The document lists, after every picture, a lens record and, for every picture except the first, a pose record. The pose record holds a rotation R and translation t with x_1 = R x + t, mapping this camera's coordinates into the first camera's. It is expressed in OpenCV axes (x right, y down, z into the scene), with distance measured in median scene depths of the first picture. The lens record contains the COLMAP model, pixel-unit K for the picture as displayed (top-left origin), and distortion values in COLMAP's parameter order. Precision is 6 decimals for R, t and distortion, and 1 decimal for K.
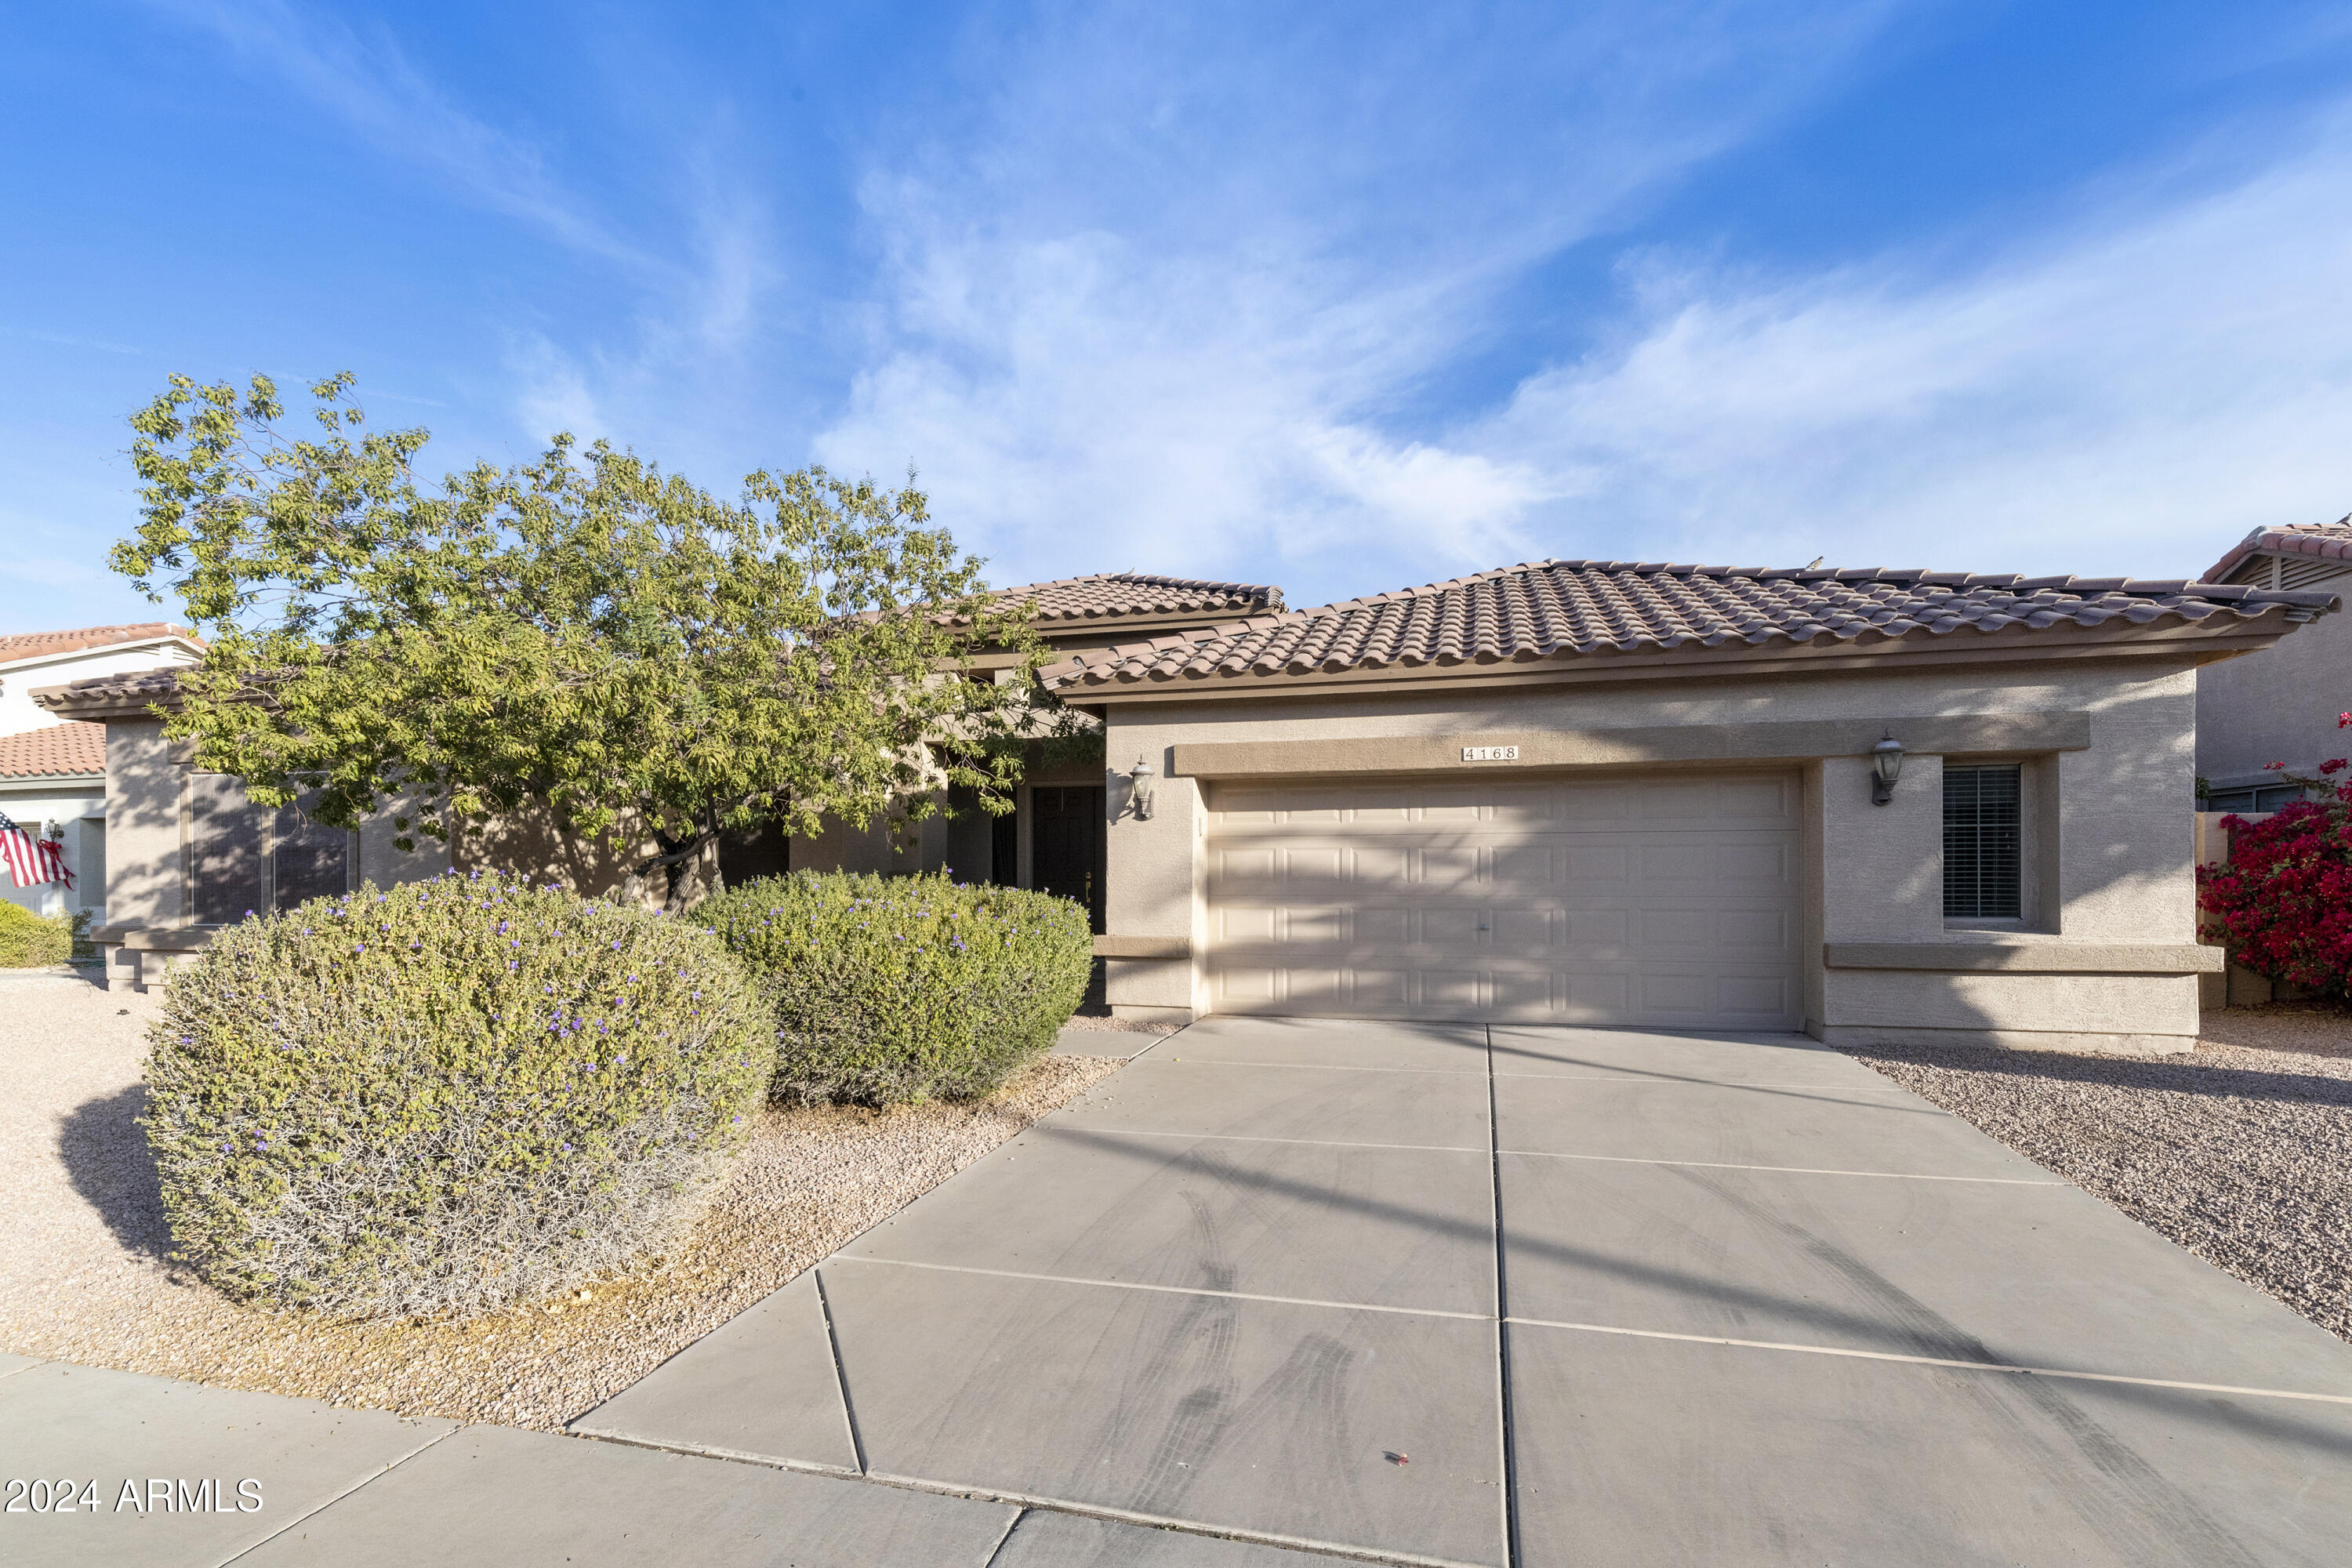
lens RADIAL K [[1014.4, 0, 1178.7], [0, 1014.4, 794.0], [0, 0, 1]] dist [0.004986, -0.000966]
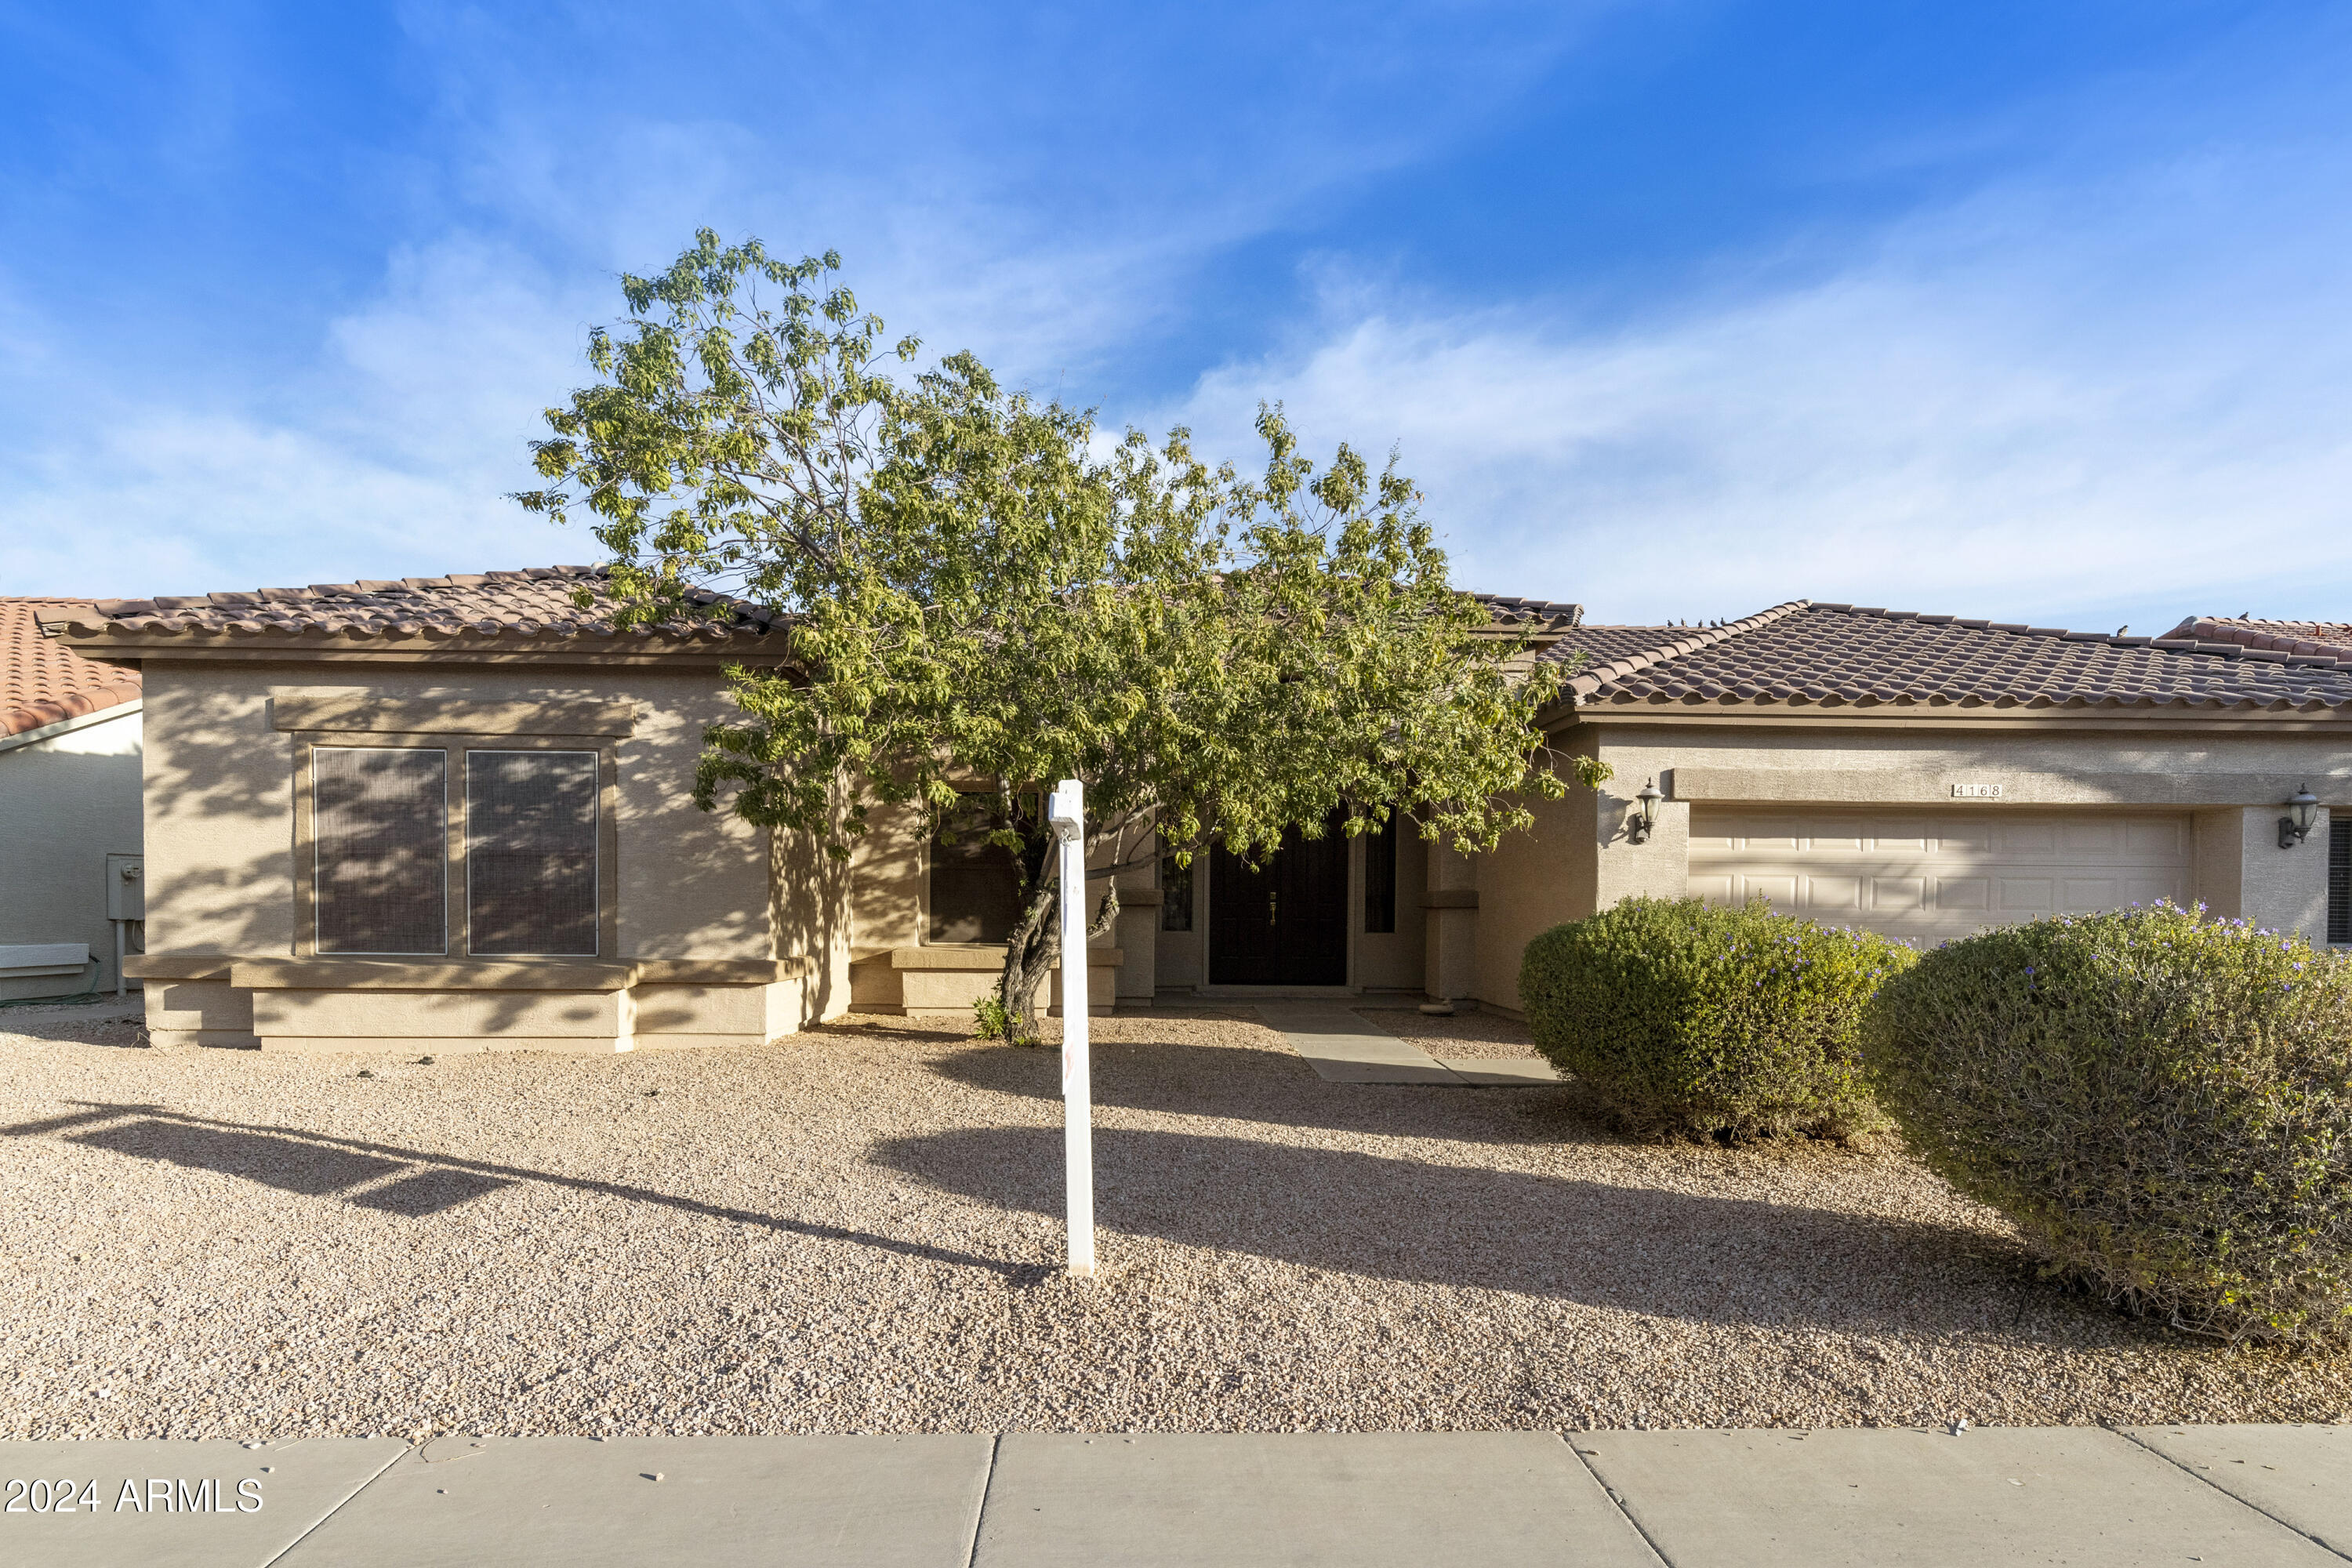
lens RADIAL K [[1141.0, 0, 1130.0], [0, 1141.0, 819.4], [0, 0, 1]] dist [0.002110, 0.000805]
pose [[0.962078, 0.029390, 0.271187, -0.646819], [-0.032418, 0.999452, 0.006689, 0.008407], [-0.270841, -0.015227, 0.962504, 0.059905]]
